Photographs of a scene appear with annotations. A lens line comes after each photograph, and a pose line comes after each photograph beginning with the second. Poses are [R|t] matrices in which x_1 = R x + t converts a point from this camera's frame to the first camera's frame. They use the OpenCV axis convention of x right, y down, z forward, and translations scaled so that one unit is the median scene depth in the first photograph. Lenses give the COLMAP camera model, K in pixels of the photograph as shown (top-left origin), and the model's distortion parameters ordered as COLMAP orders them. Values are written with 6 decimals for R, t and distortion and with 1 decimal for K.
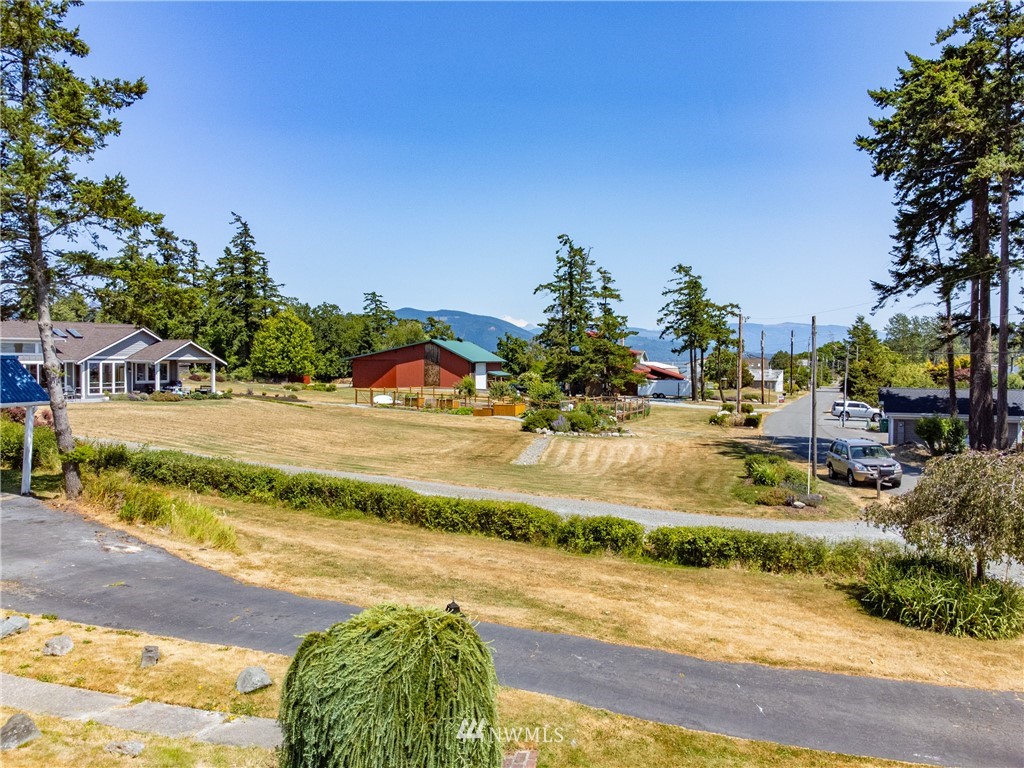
lens RADIAL K [[832.3, 0, 511.9], [0, 832.3, 386.6], [0, 0, 1]] dist [0.031054, -0.022226]
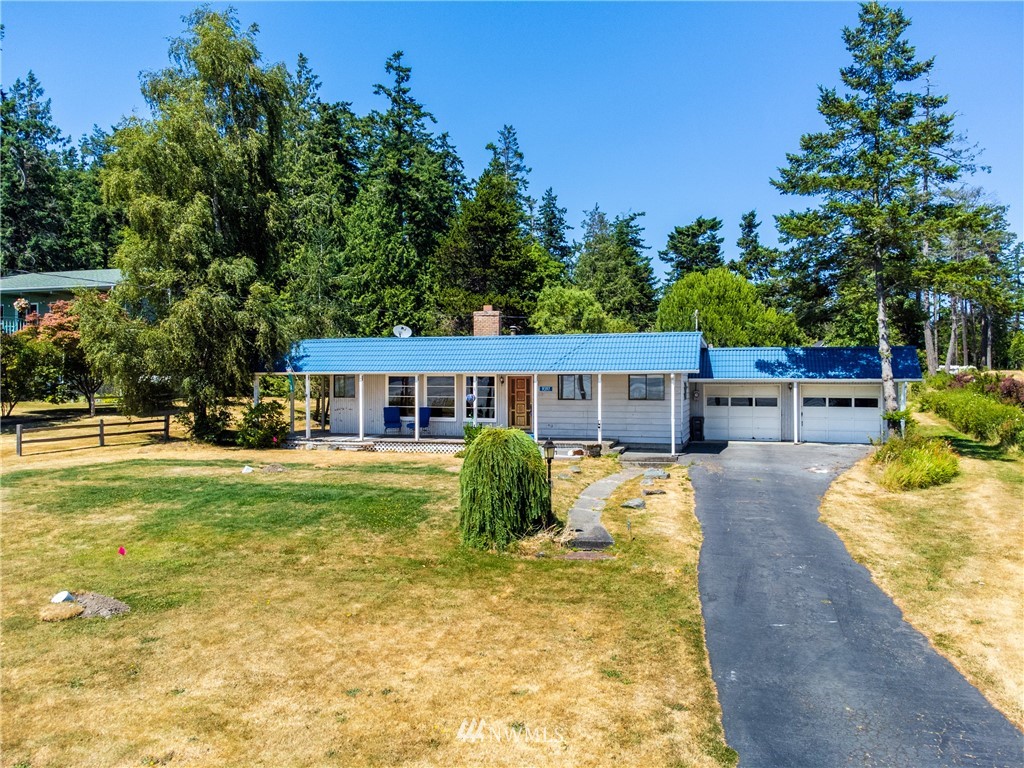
lens RADIAL K [[767.9, 0, 514.5], [0, 767.9, 379.9], [0, 0, 1]] dist [0.016527, 0.001703]
pose [[0.035189, -0.015494, -0.999261, 0.238198], [-0.032060, 0.999348, -0.016624, 0.022834], [0.998866, 0.032621, 0.034669, 0.125519]]
